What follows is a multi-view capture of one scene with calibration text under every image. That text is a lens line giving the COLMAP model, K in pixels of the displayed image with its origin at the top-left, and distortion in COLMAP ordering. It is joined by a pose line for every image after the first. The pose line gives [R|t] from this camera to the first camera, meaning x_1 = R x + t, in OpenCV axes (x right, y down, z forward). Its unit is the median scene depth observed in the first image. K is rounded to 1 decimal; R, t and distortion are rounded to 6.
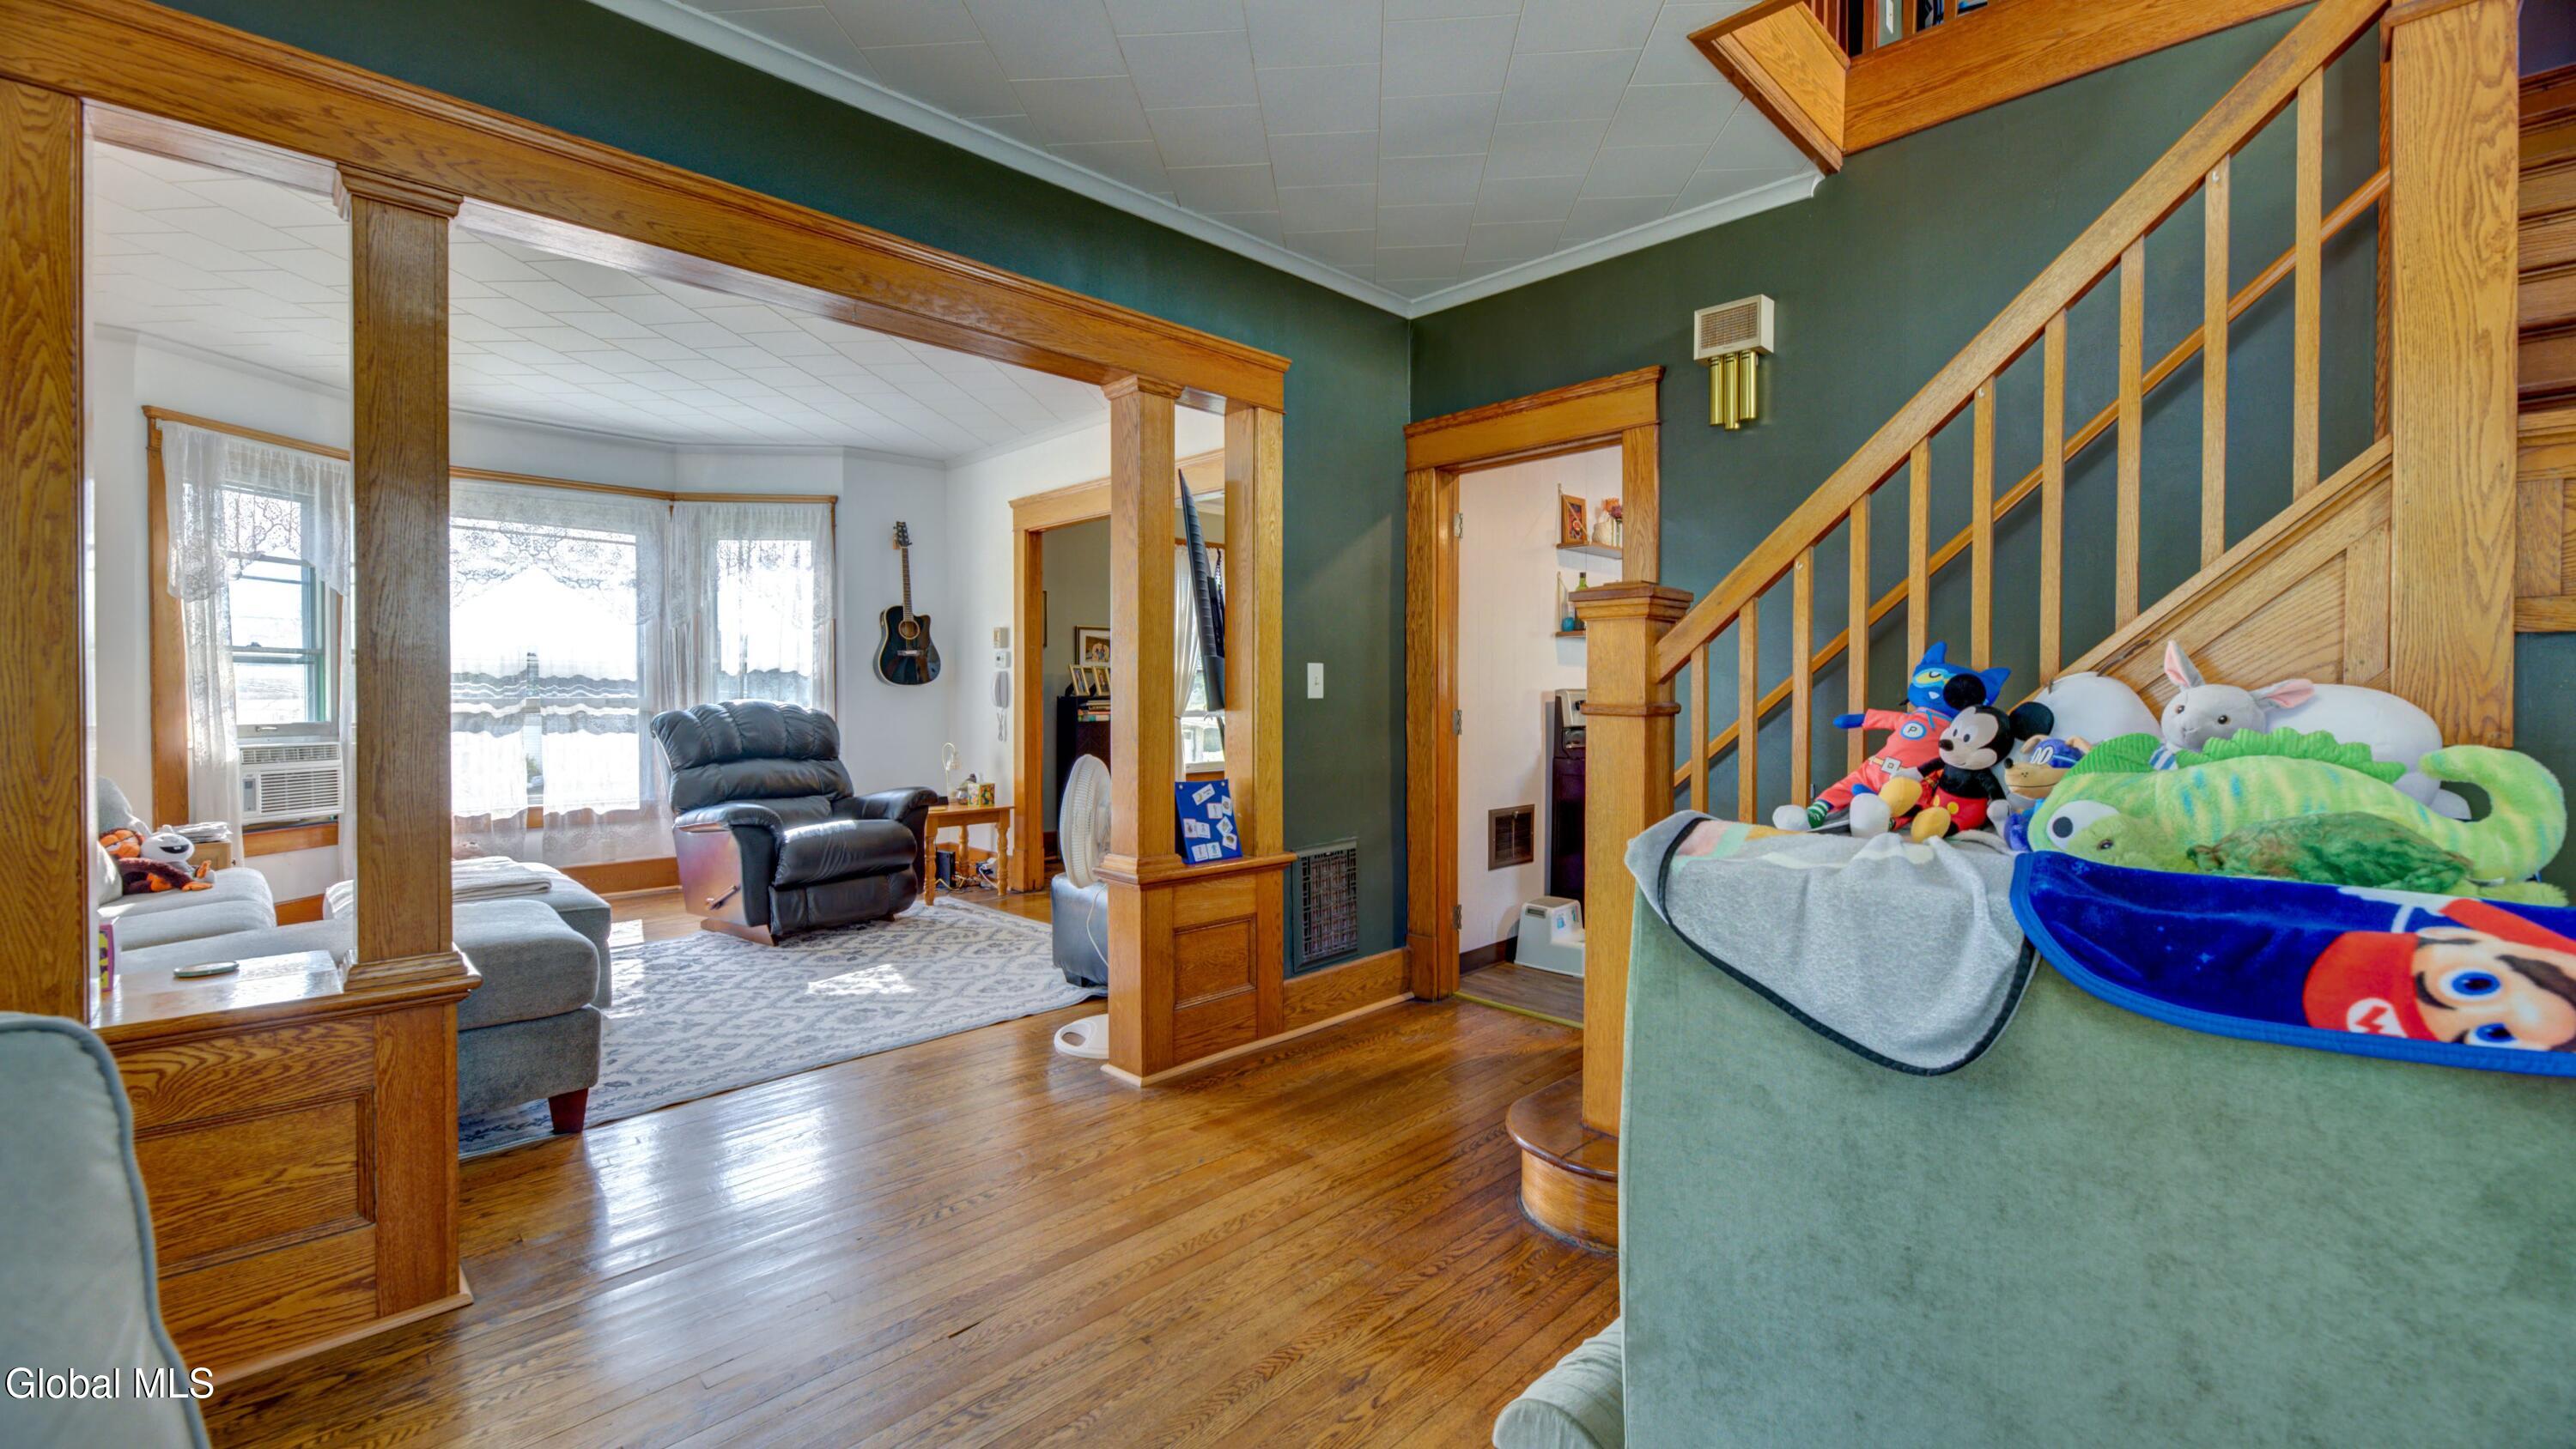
lens RADIAL K [[1063.5, 0, 1240.2], [0, 1063.5, 729.7], [0, 0, 1]] dist [0.000781, -0.007159]
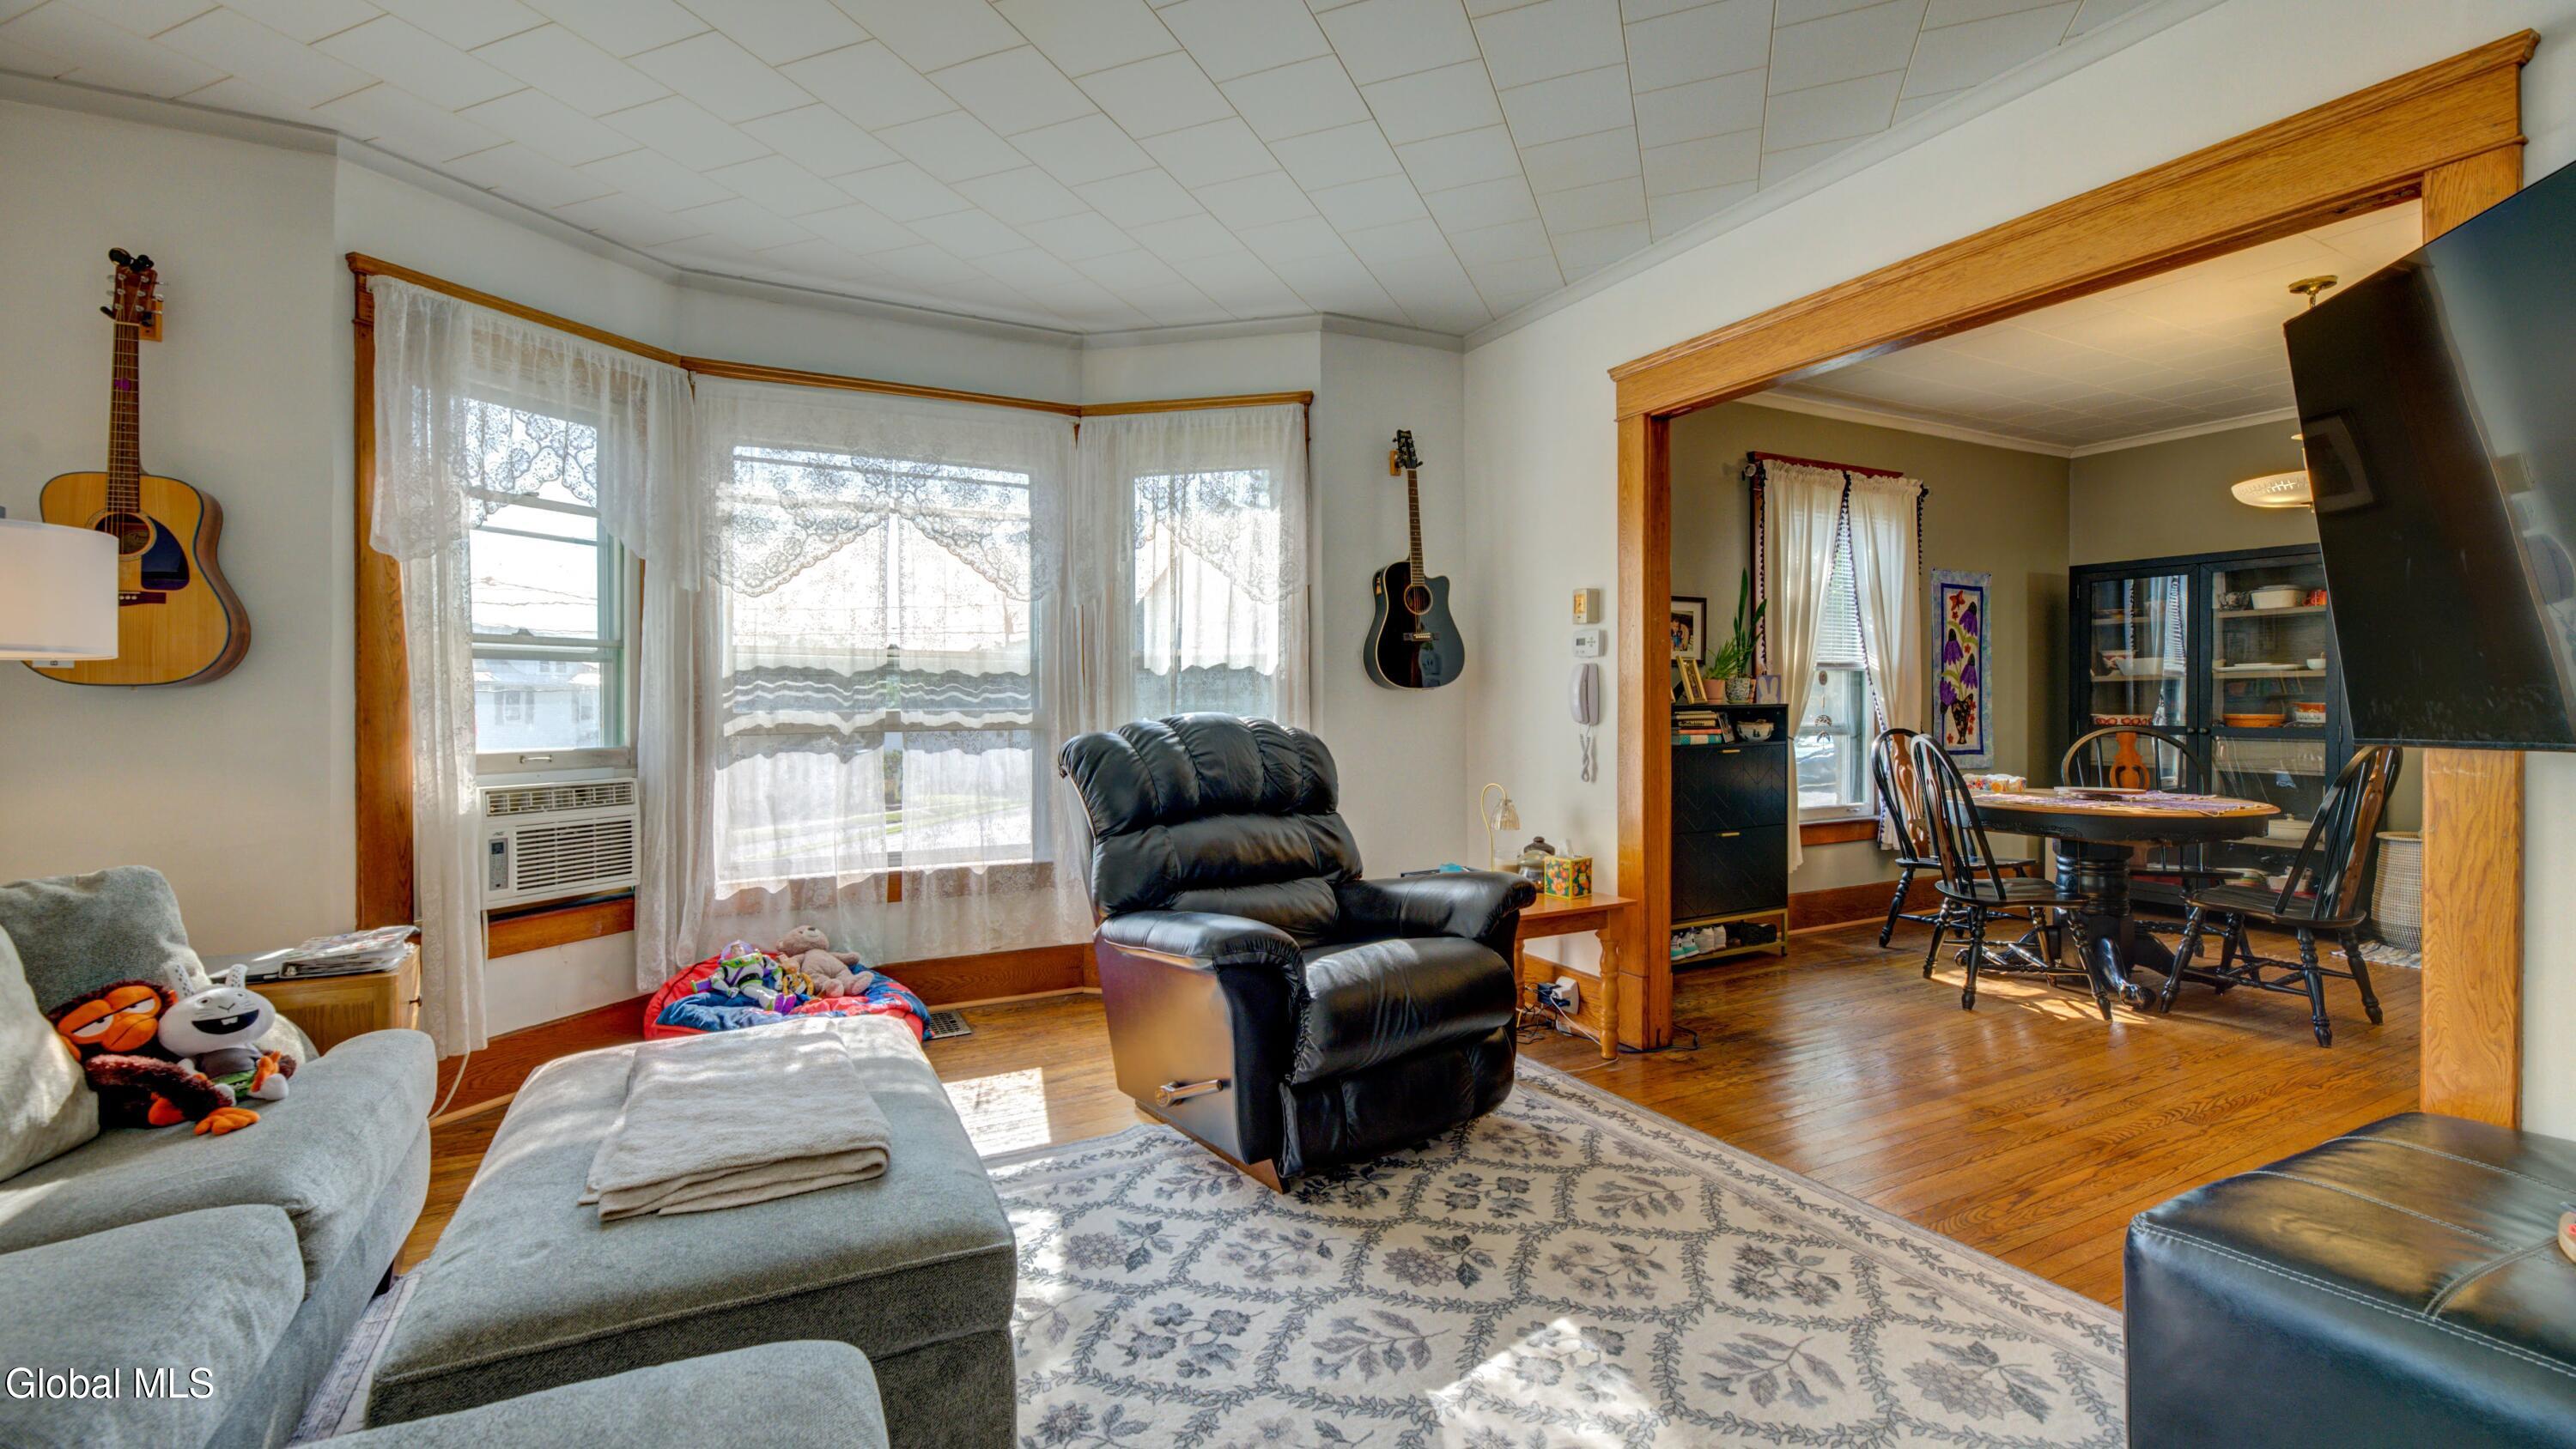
lens RADIAL K [[1063.5, 0, 1240.2], [0, 1063.5, 729.7], [0, 0, 1]] dist [0.000781, -0.007159]
pose [[0.957549, 0.002948, -0.288256, -0.271652], [-0.005013, 0.999967, -0.006424, -0.015197], [0.288227, 0.007596, 0.957532, 0.435638]]
